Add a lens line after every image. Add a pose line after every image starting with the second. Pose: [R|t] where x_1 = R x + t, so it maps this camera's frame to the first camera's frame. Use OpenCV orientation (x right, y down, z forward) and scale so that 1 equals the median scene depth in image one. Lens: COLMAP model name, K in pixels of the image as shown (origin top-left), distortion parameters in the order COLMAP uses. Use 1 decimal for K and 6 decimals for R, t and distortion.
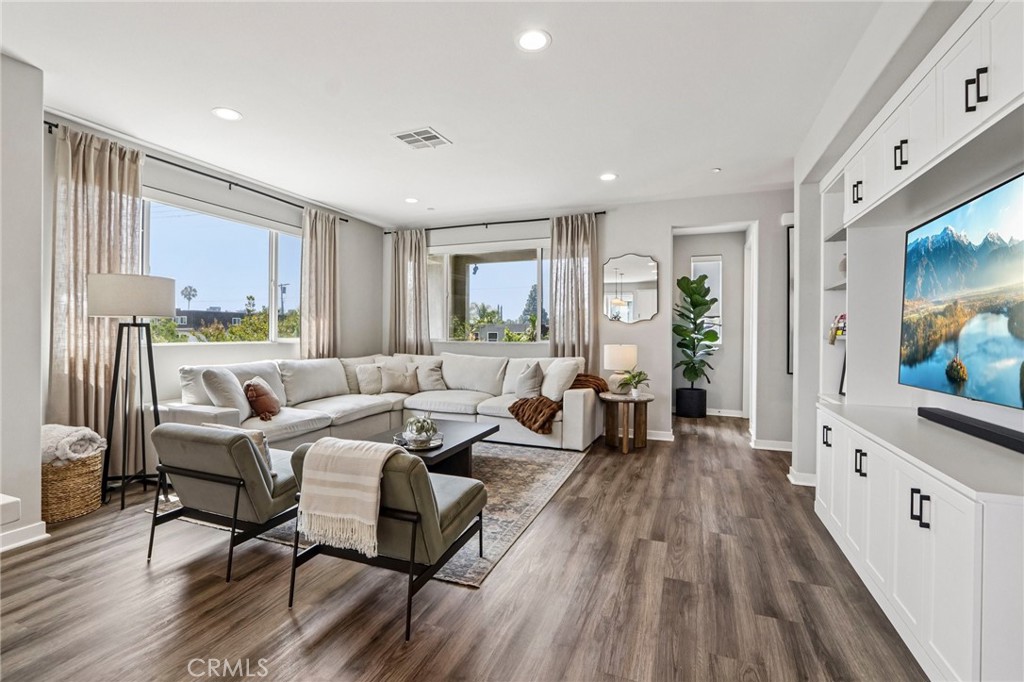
lens RADIAL K [[475.6, 0, 493.1], [0, 475.6, 333.2], [0, 0, 1]] dist [-0.018739, 0.004045]
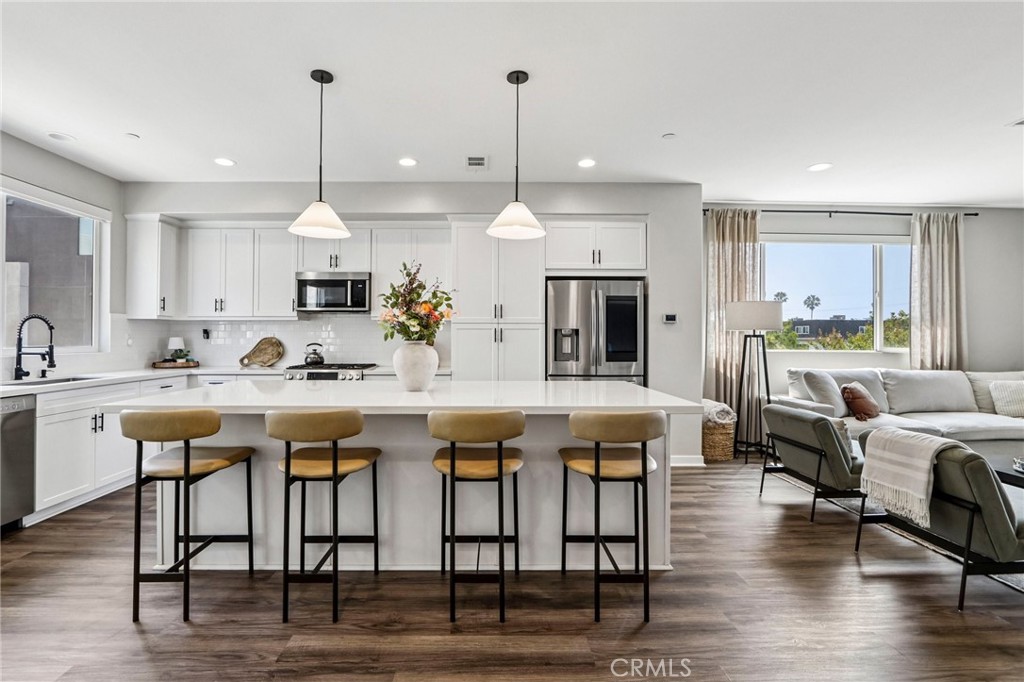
lens RADIAL K [[475.6, 0, 494.3], [0, 475.6, 332.7], [0, 0, 1]] dist [-0.018739, 0.004045]
pose [[0.394177, -0.012997, -0.918943, 0.200534], [-0.005950, 0.999843, -0.016694, 0.000709], [0.919015, 0.012048, 0.394037, -0.234928]]
